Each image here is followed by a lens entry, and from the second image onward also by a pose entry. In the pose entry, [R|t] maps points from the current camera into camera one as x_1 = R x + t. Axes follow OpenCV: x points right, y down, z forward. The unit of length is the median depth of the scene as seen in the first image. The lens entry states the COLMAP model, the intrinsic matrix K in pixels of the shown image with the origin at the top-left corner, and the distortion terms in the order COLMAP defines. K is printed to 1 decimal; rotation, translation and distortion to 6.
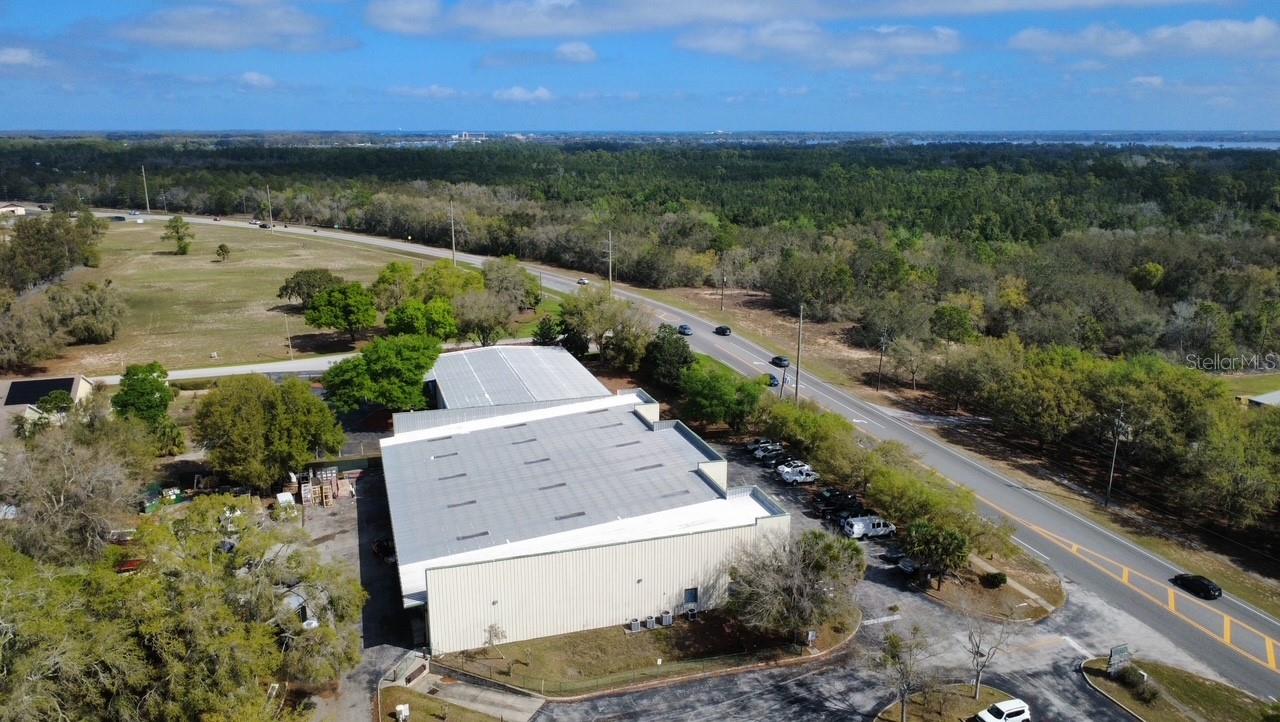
lens RADIAL K [[929.9, 0, 638.3], [0, 929.9, 355.2], [0, 0, 1]] dist [-0.005460, 0.009839]
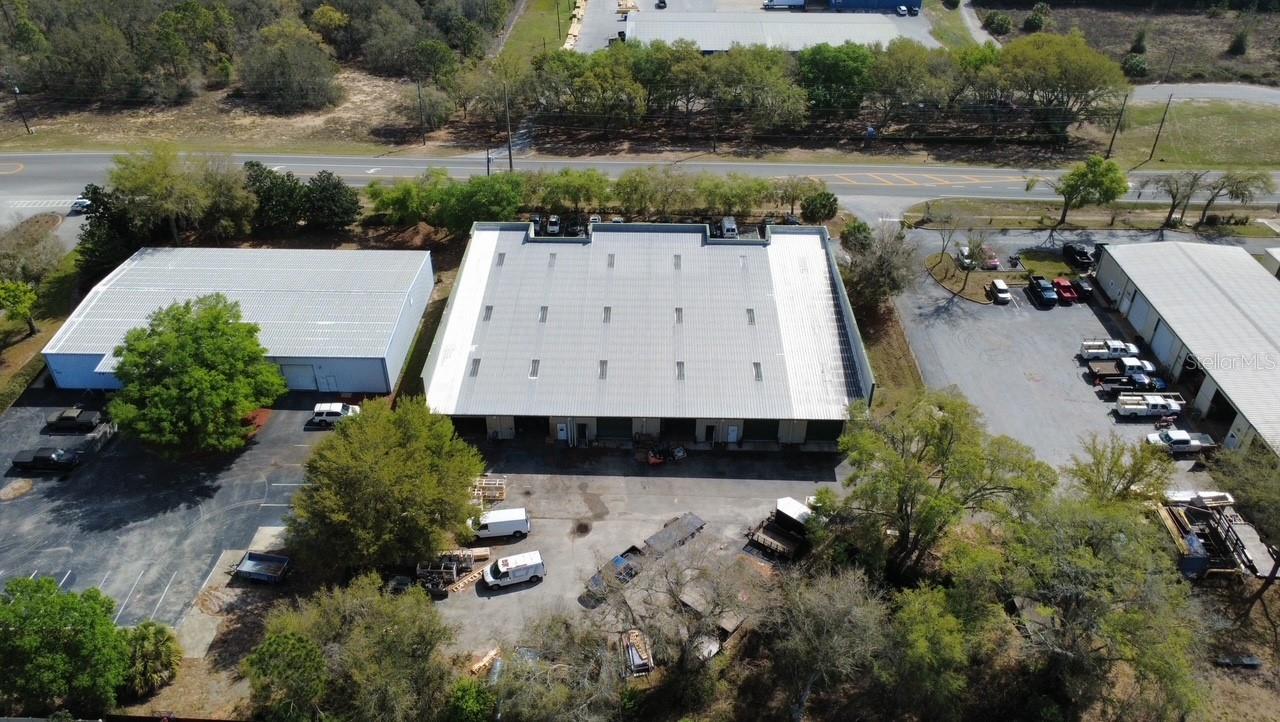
lens RADIAL K [[929.9, 0, 638.3], [0, 929.9, 355.2], [0, 0, 1]] dist [-0.005460, 0.009839]
pose [[0.320878, -0.538175, 0.779362, -0.827132], [0.219928, 0.842721, 0.491378, -0.304282], [-0.921232, 0.013731, 0.388770, 0.542548]]
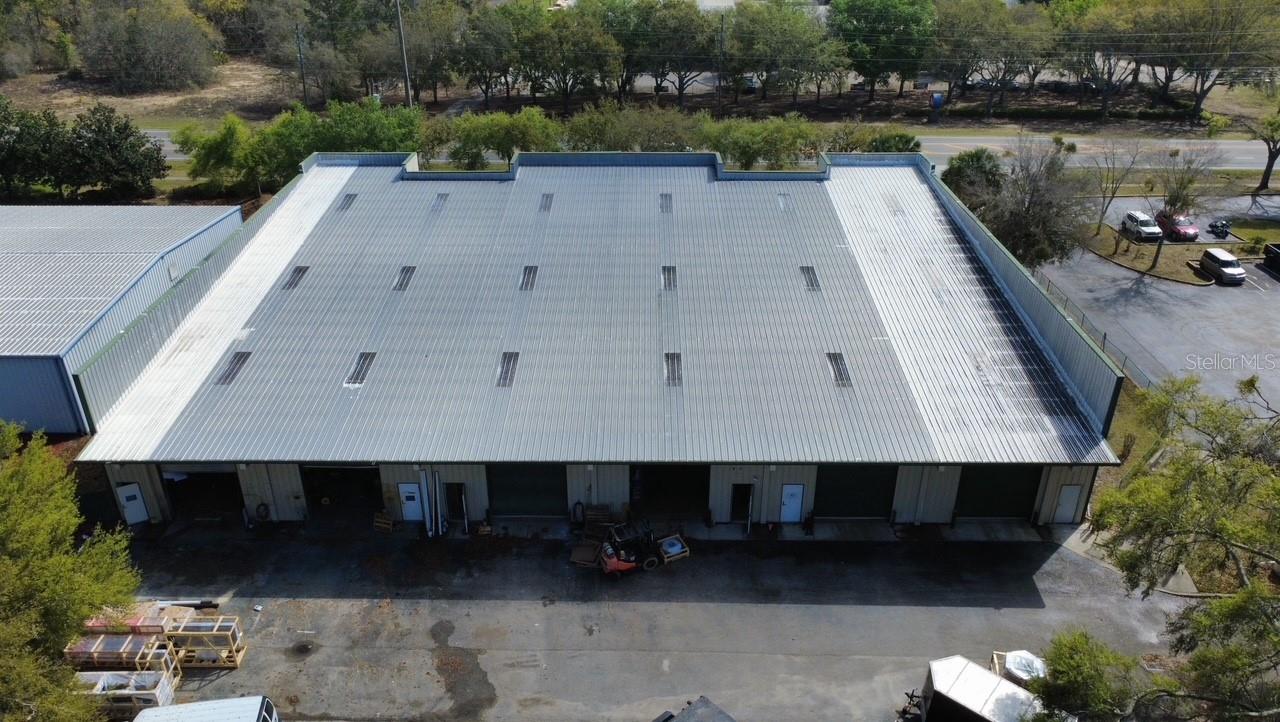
lens RADIAL K [[921.6, 0, 640.0], [0, 921.6, 361.0], [0, 0, 1]] dist [-0.004009, 0.003049]
pose [[0.310246, -0.447280, 0.838861, -0.492070], [0.225621, 0.891834, 0.392080, -0.026326], [-0.923495, 0.067624, 0.377604, 0.702386]]
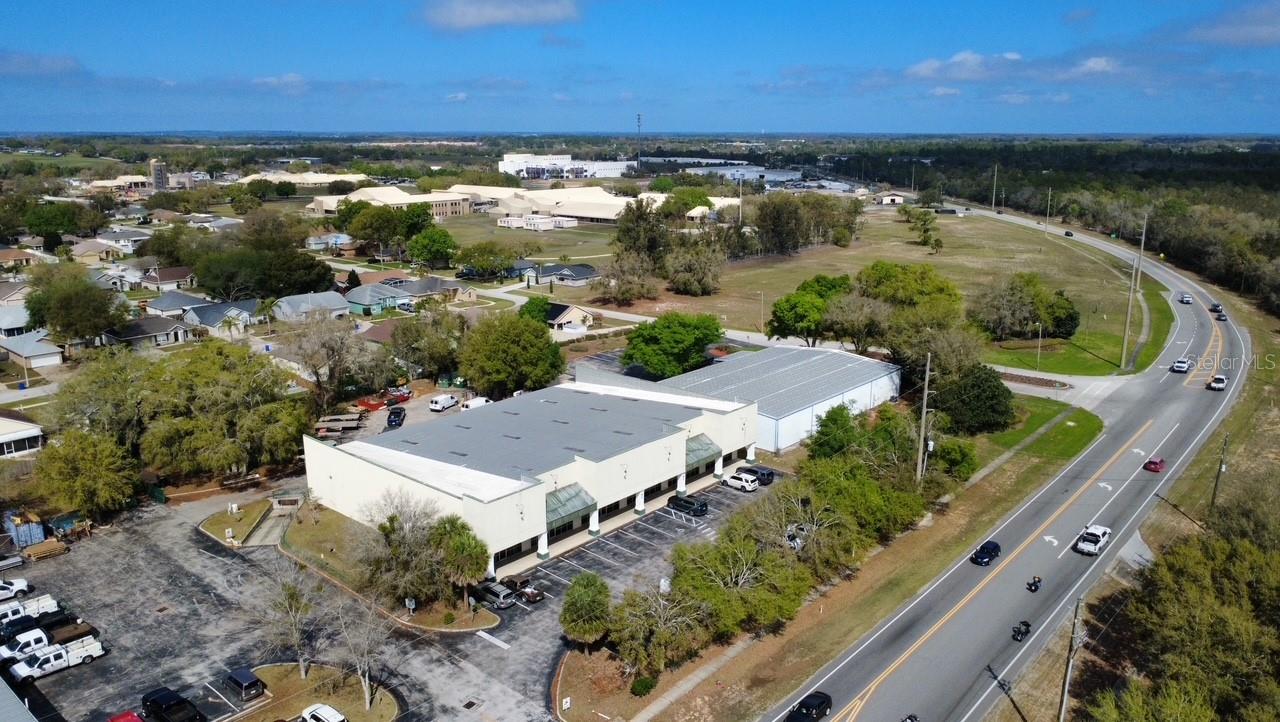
lens RADIAL K [[929.9, 0, 638.3], [0, 929.9, 355.2], [0, 0, 1]] dist [-0.005460, 0.009839]
pose [[0.513648, 0.202708, -0.833712, 0.796819], [-0.205840, 0.972427, 0.109618, -0.099200], [0.832944, 0.115306, 0.541210, 0.427667]]
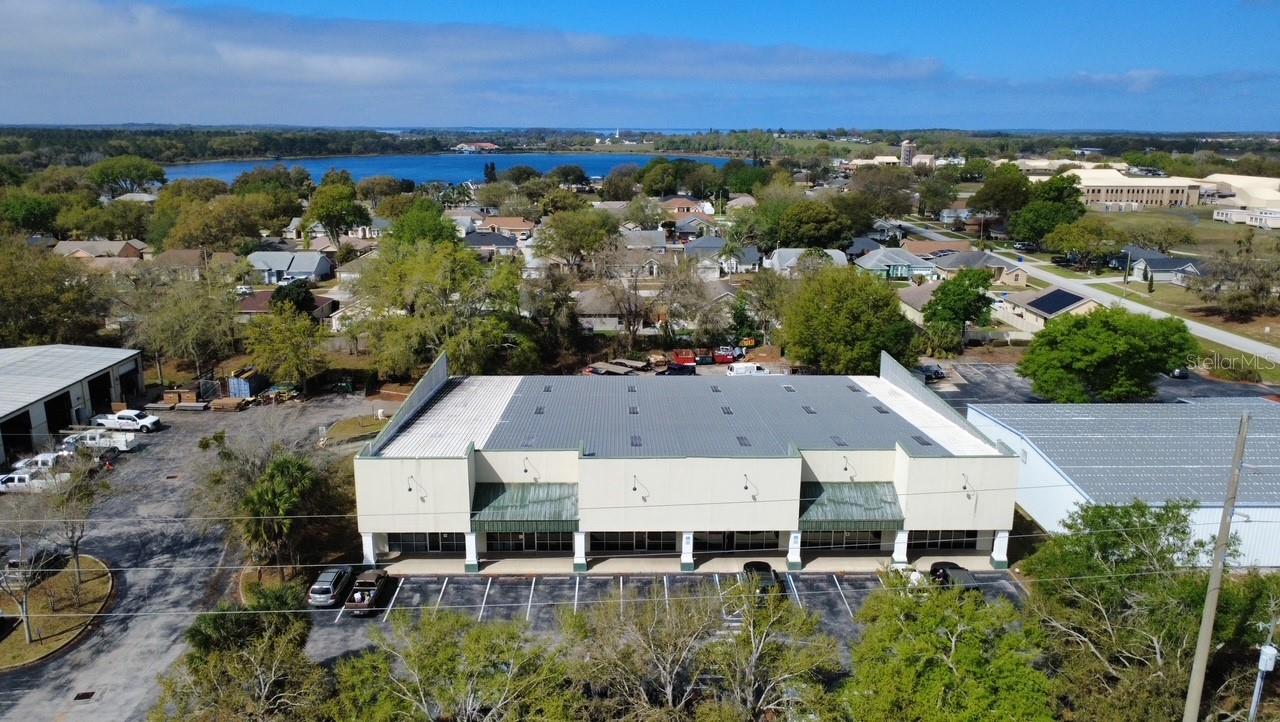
lens RADIAL K [[929.9, 0, 638.3], [0, 929.9, 355.2], [0, 0, 1]] dist [-0.005460, 0.009839]
pose [[-0.282242, 0.227618, -0.931949, 0.567550], [-0.233998, 0.925770, 0.296976, -0.127181], [0.930368, 0.301893, -0.208029, 0.998691]]
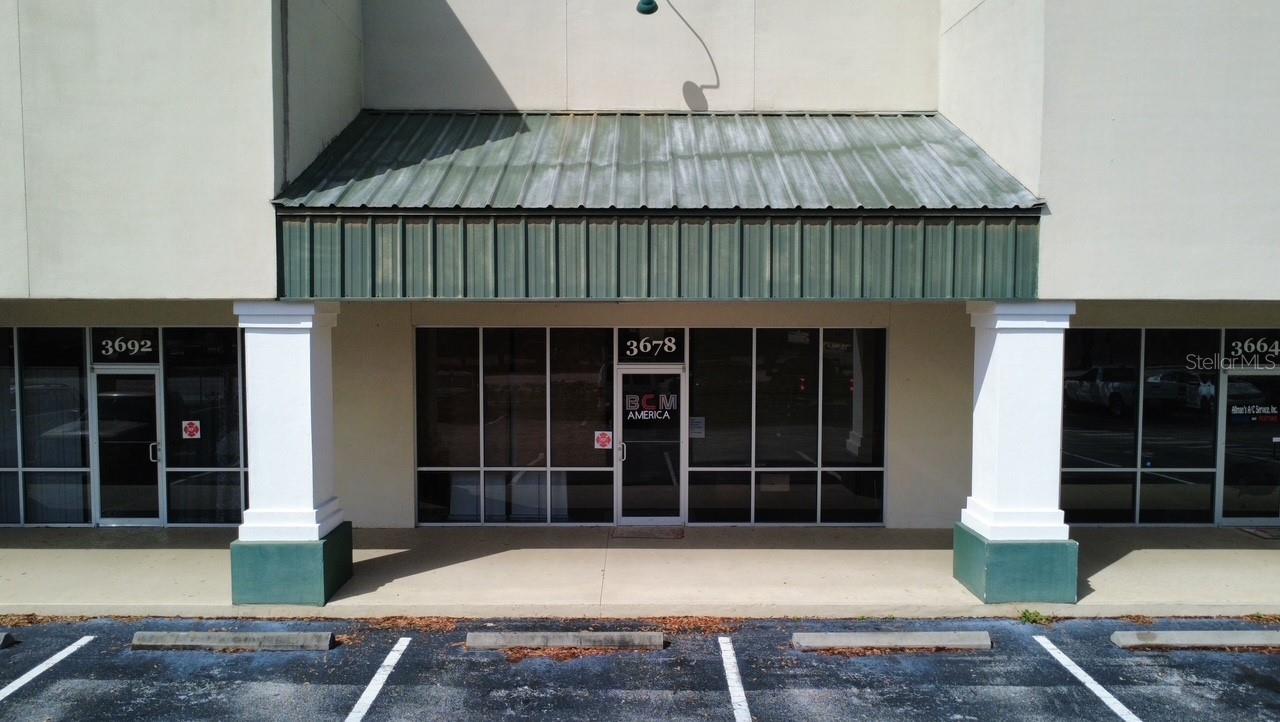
lens RADIAL K [[929.9, 0, 638.3], [0, 929.9, 355.2], [0, 0, 1]] dist [-0.005460, 0.009839]
pose [[-0.299242, 0.054338, -0.952629, 0.168540], [-0.228864, 0.965146, 0.126943, 0.146463], [0.926324, 0.256009, -0.276376, 0.873295]]
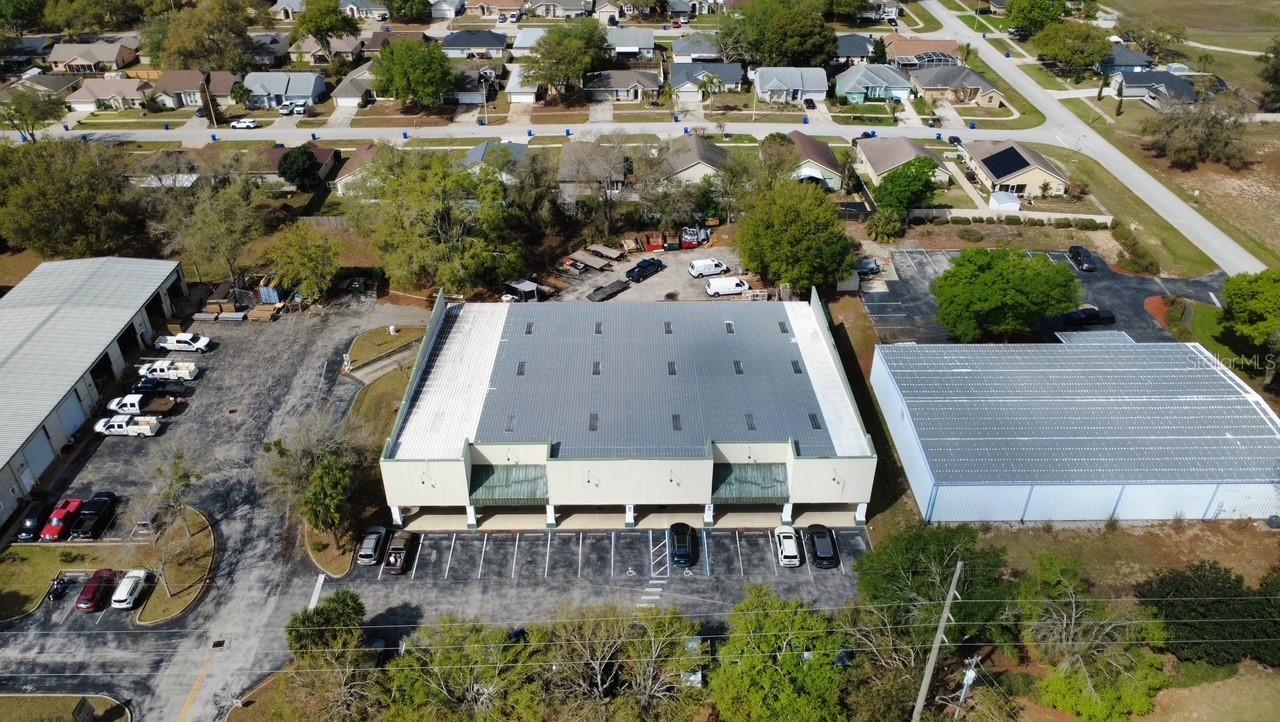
lens RADIAL K [[929.9, 0, 638.3], [0, 929.9, 355.2], [0, 0, 1]] dist [-0.005460, 0.009839]
pose [[-0.290796, 0.522058, -0.801806, 0.605644], [-0.230282, 0.775197, 0.588251, -0.412639], [0.928659, 0.355703, -0.105203, 0.985433]]
